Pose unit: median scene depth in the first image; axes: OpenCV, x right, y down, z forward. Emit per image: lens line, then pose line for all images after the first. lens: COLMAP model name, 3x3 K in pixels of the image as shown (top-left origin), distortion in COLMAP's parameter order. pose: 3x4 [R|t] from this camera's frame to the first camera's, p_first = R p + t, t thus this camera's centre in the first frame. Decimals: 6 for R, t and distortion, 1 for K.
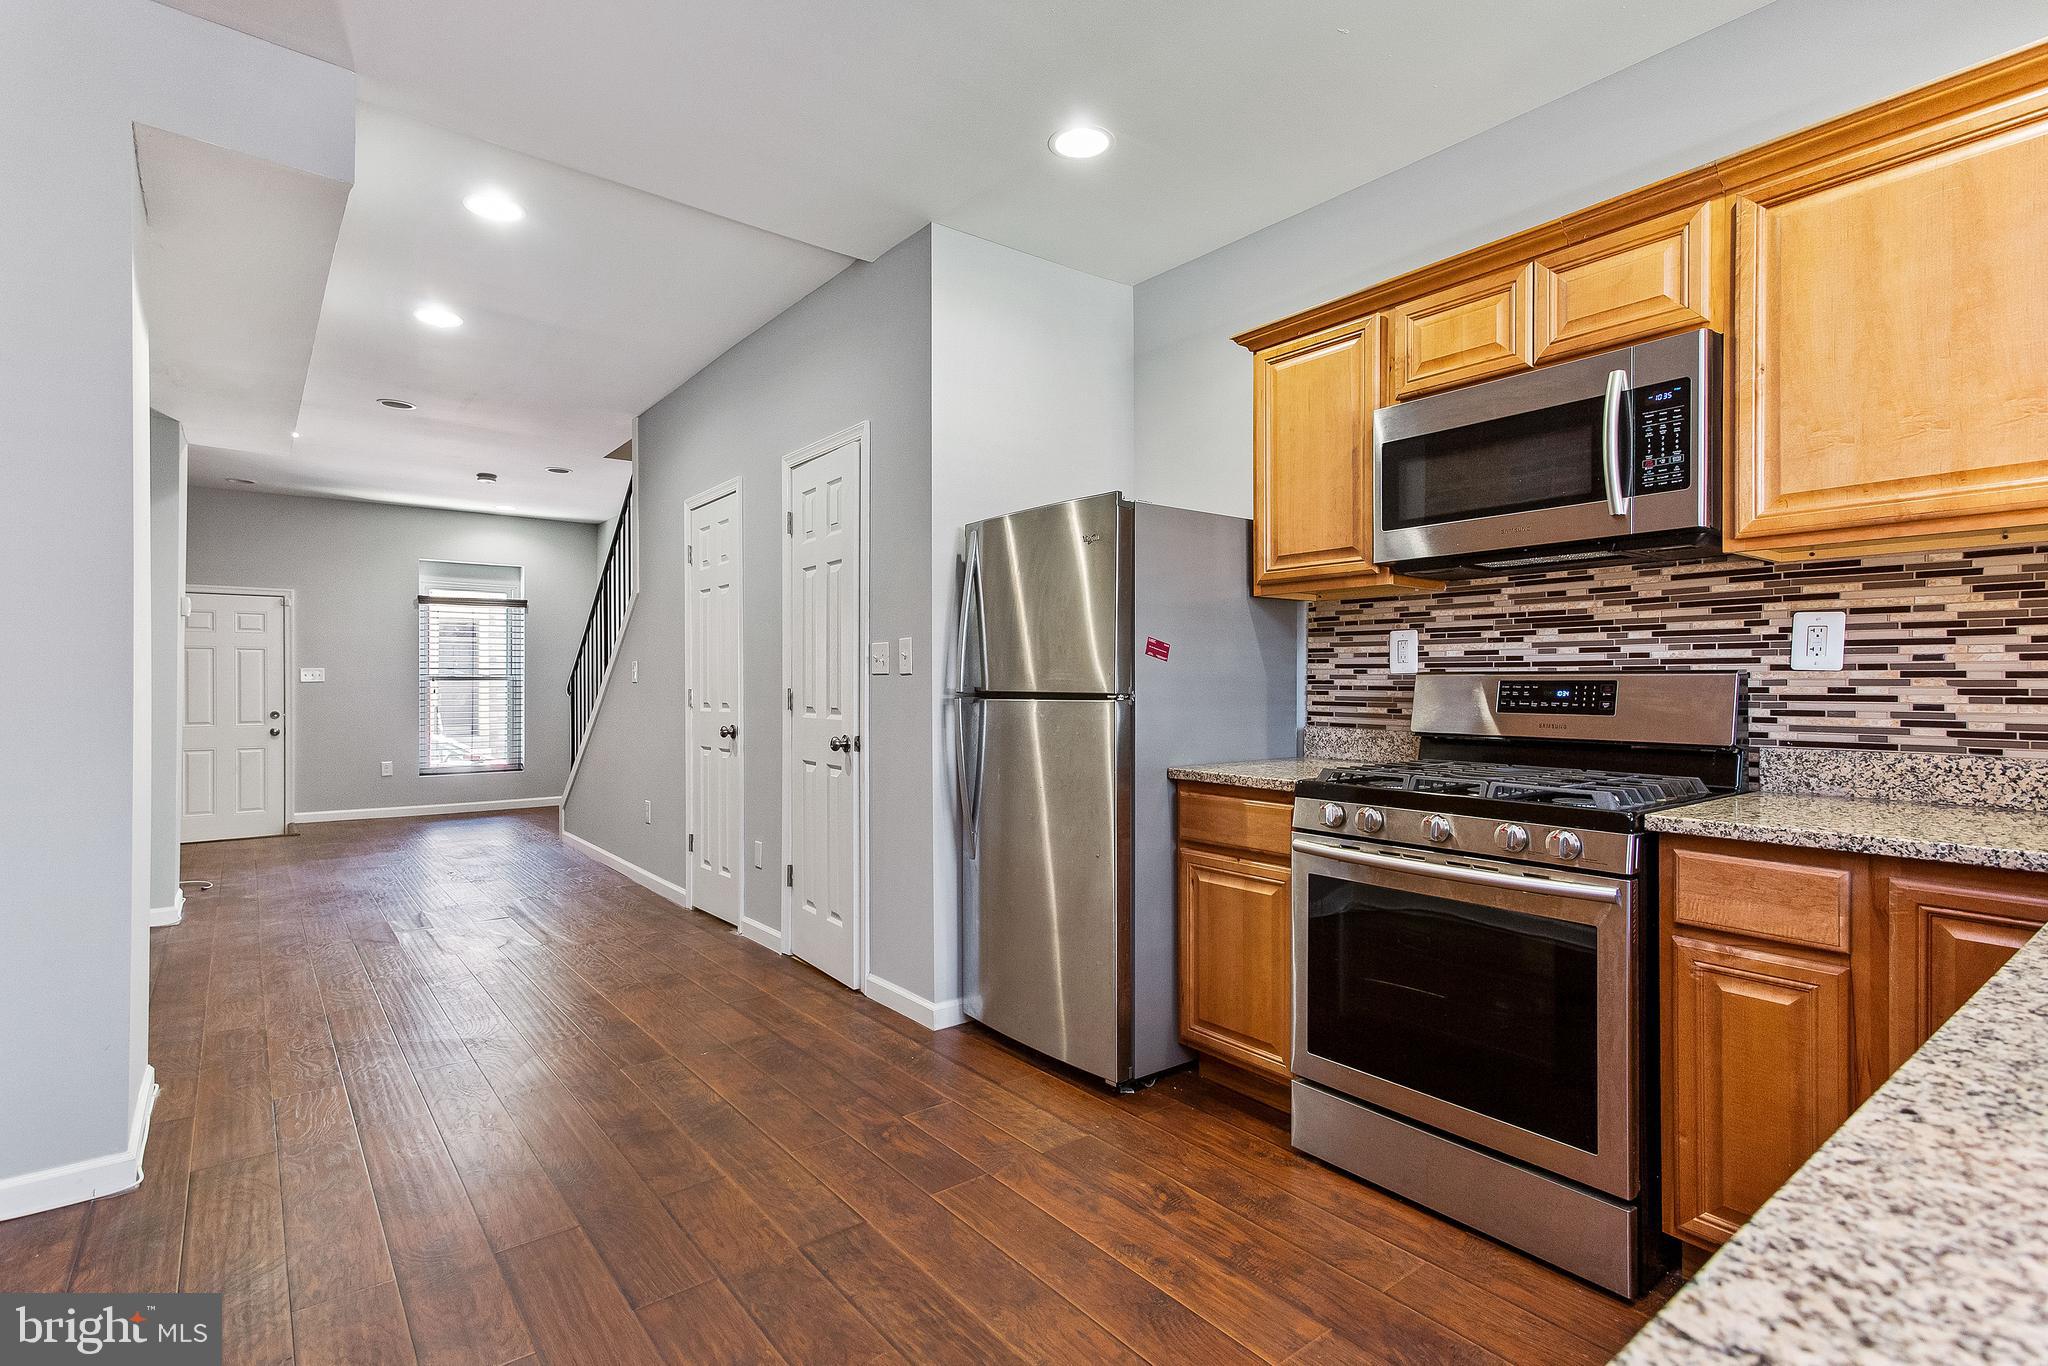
lens RADIAL K [[989.4, 0, 1019.0], [0, 989.4, 688.5], [0, 0, 1]] dist [0.014019, -0.000095]
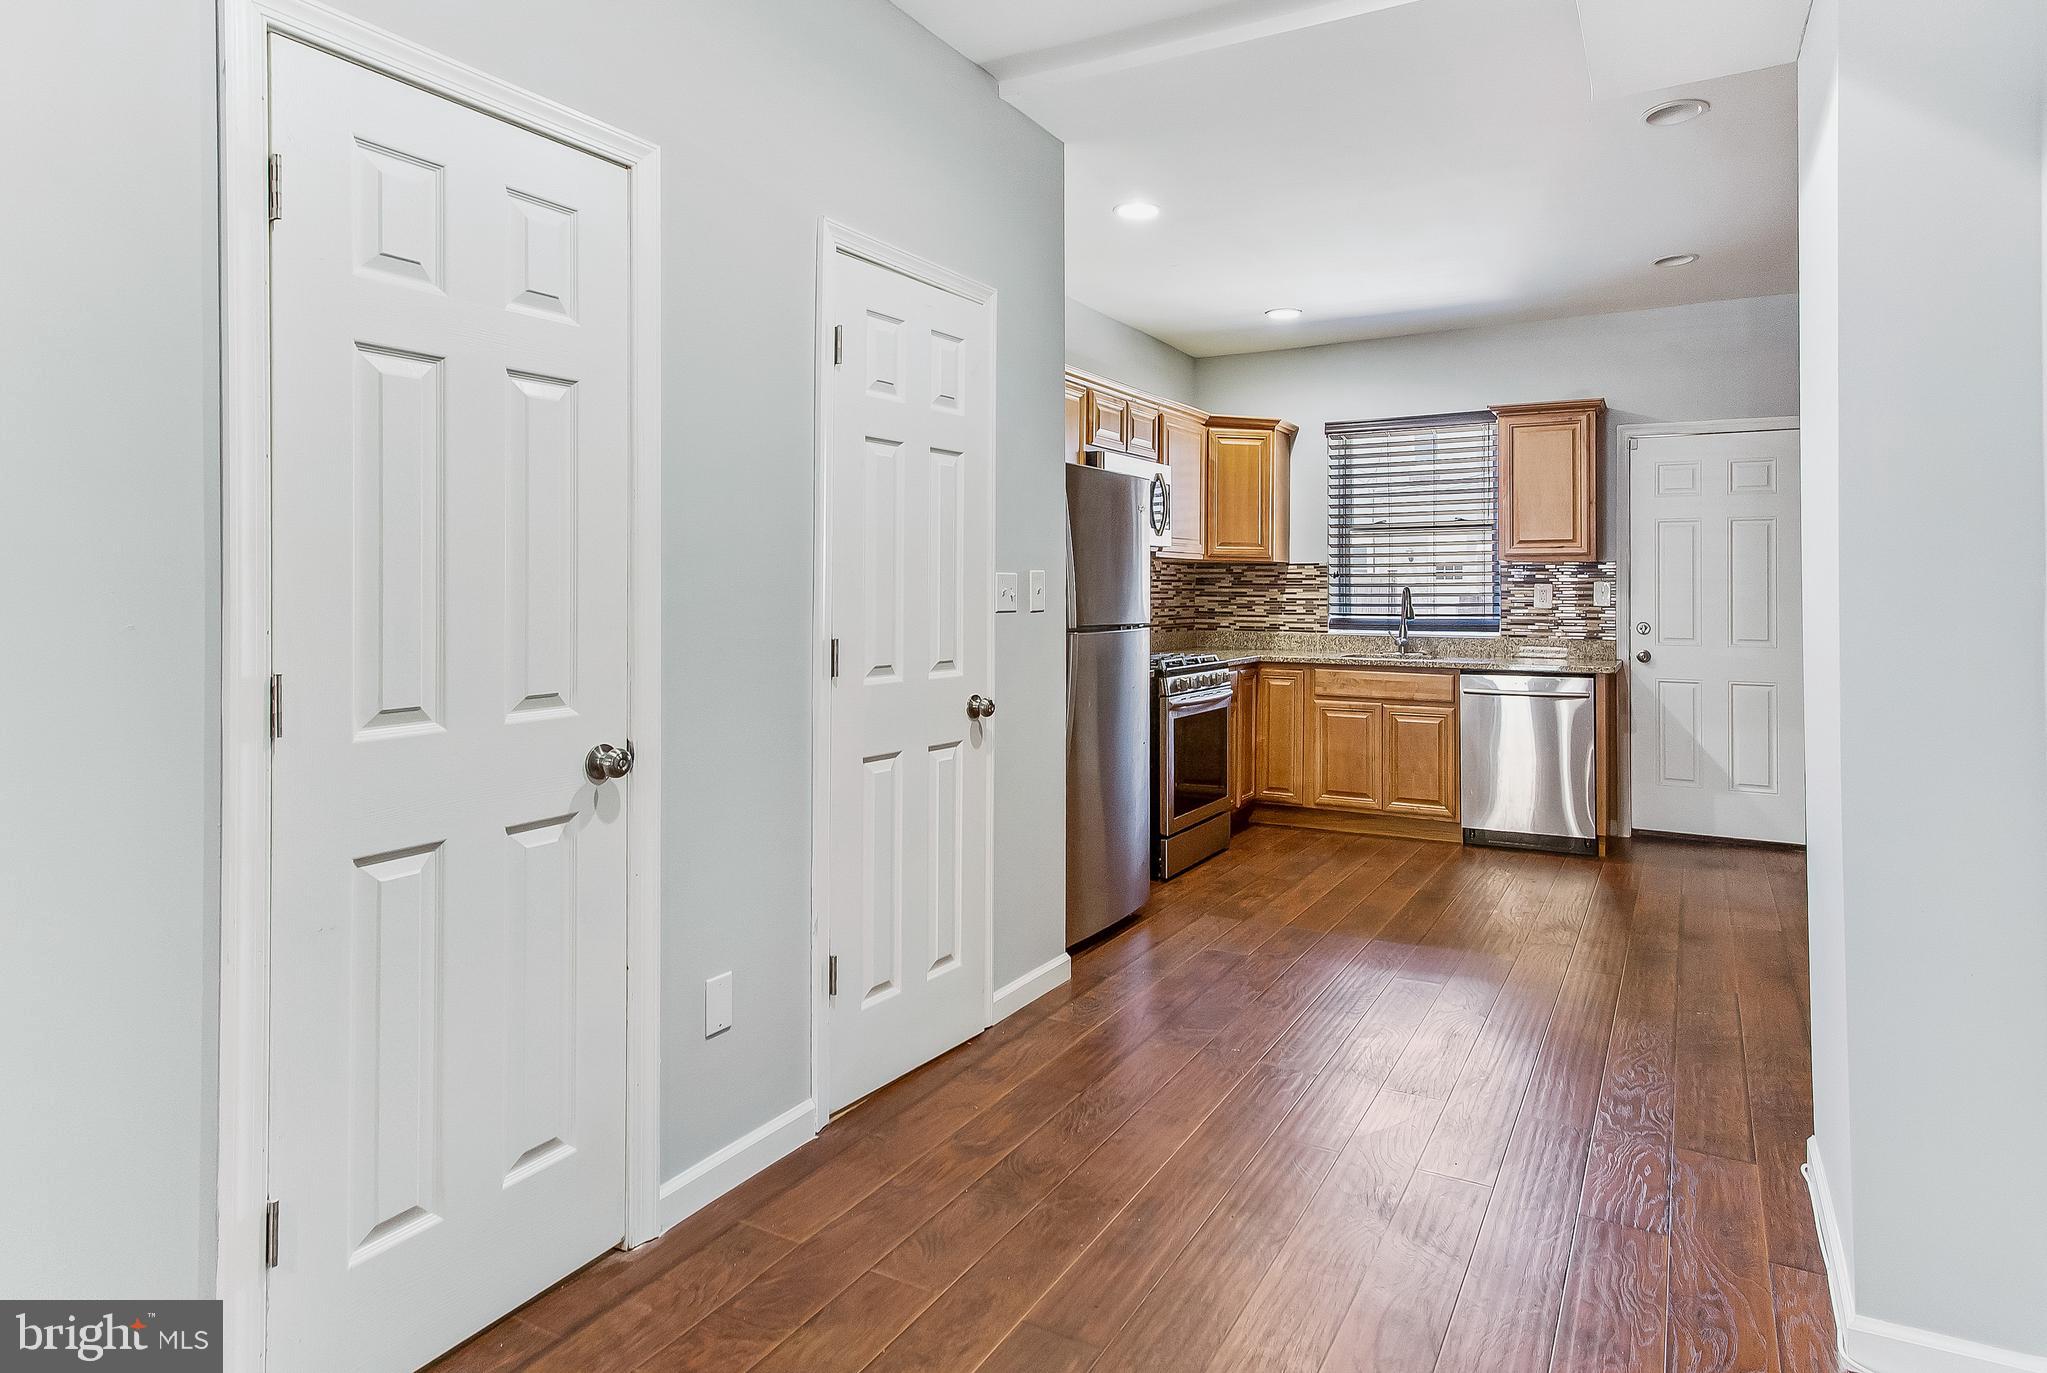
lens RADIAL K [[1127.9, 0, 1088.8], [0, 1127.9, 580.7], [0, 0, 1]] dist [0.002165, 0.000167]
pose [[-0.400283, 0.008730, 0.916350, -1.383449], [0.004309, 0.999961, -0.007645, -0.044374], [-0.916381, 0.000889, -0.400305, 1.779860]]
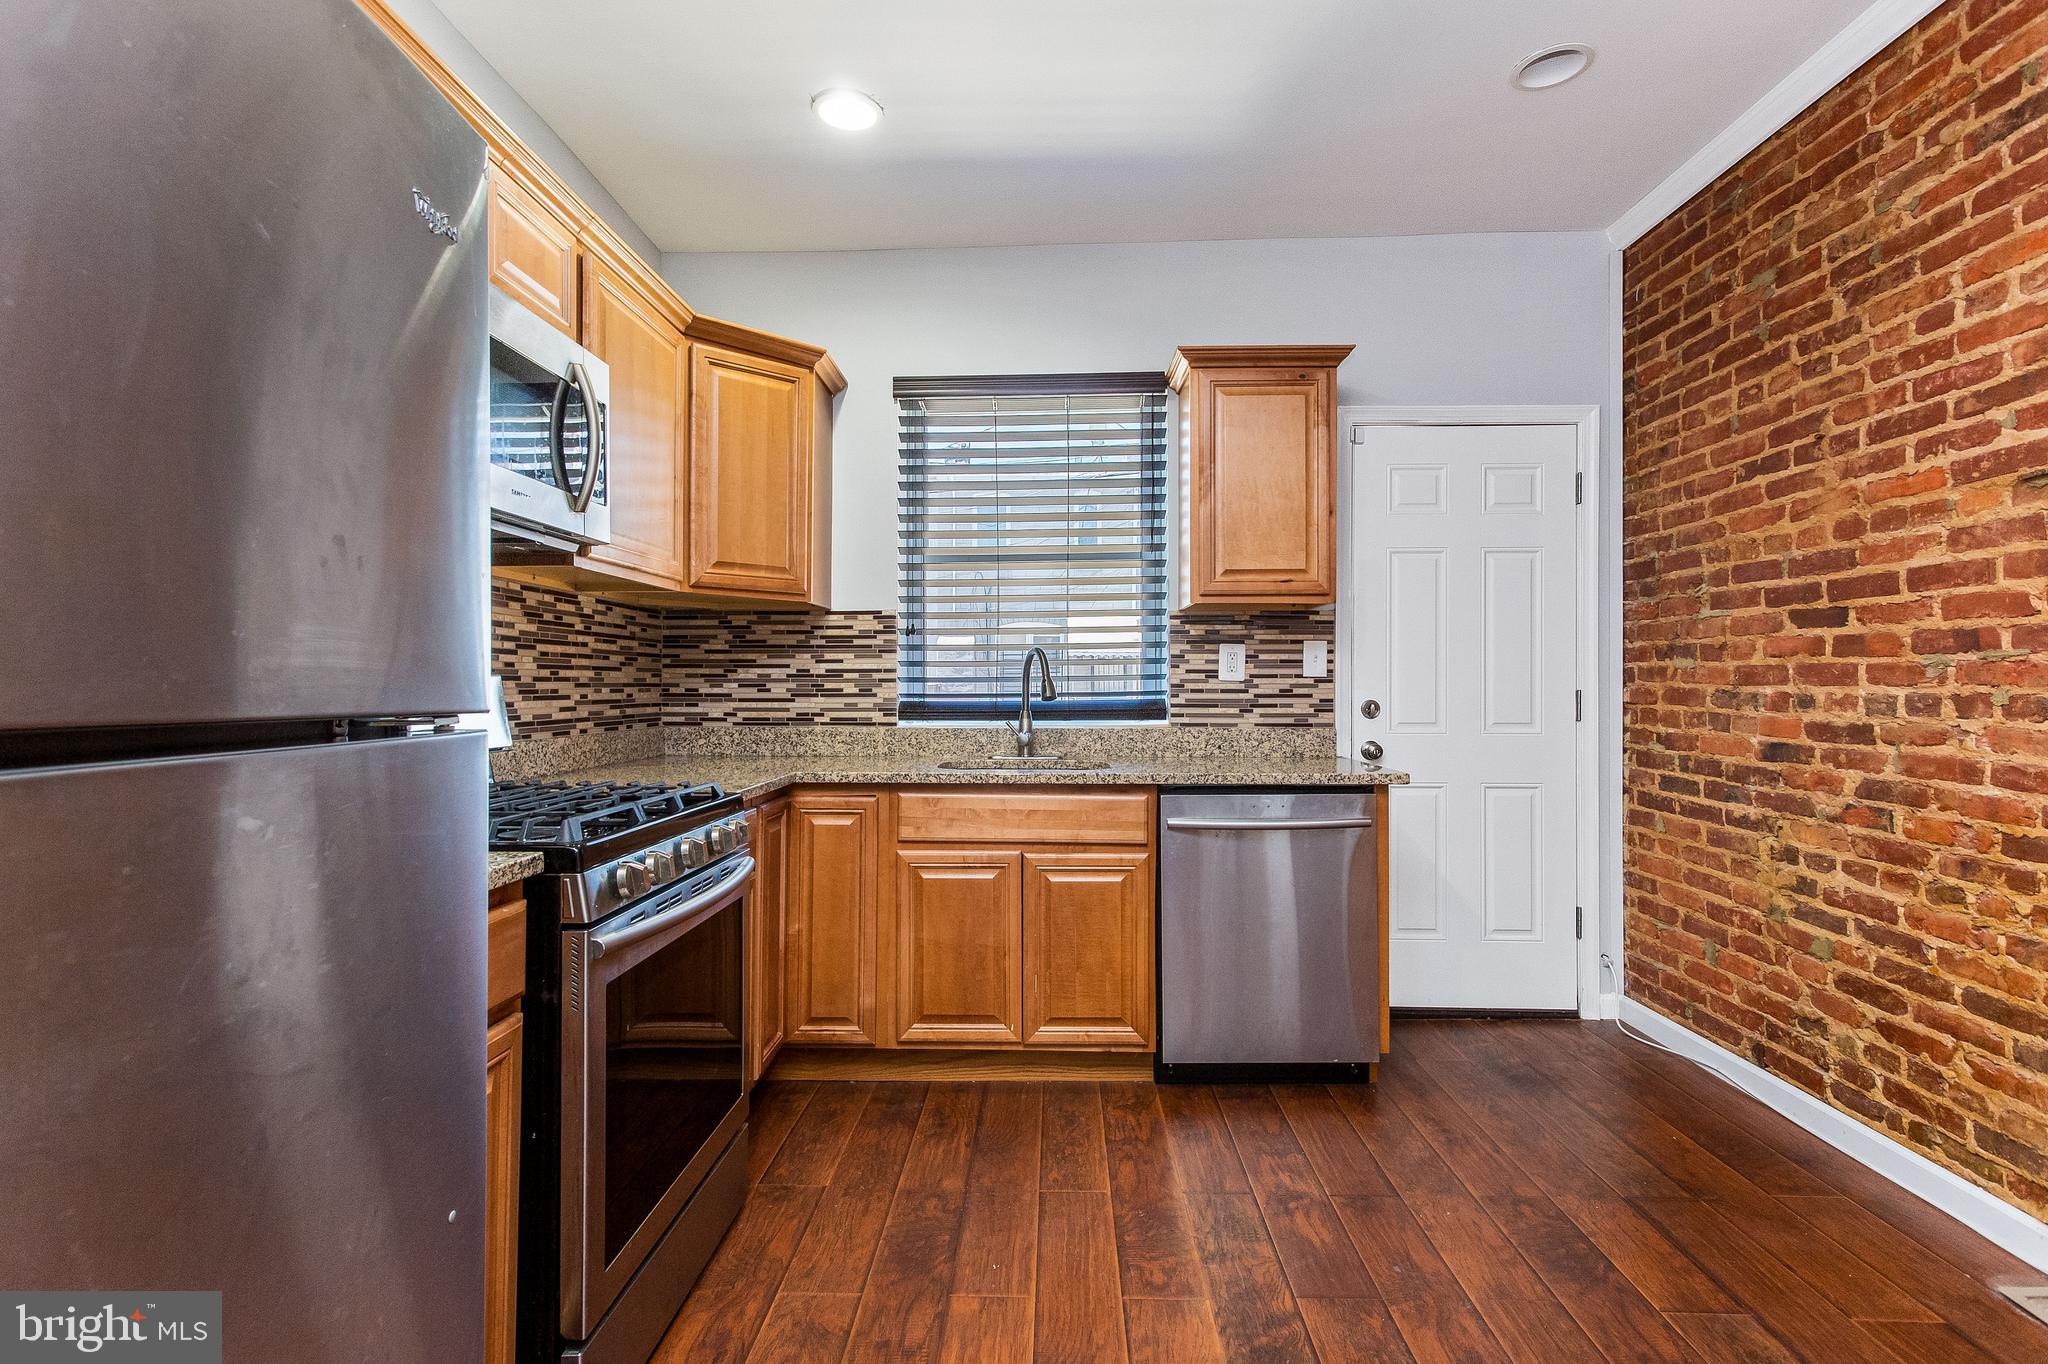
lens RADIAL K [[979.4, 0, 1028.0], [0, 979.4, 682.7], [0, 0, 1]] dist [0.003978, 0.000815]
pose [[-0.764137, 0.004992, 0.645035, -0.288287], [0.007561, 0.999971, 0.001218, -0.004055], [-0.645010, 0.005808, -0.764152, 1.184264]]
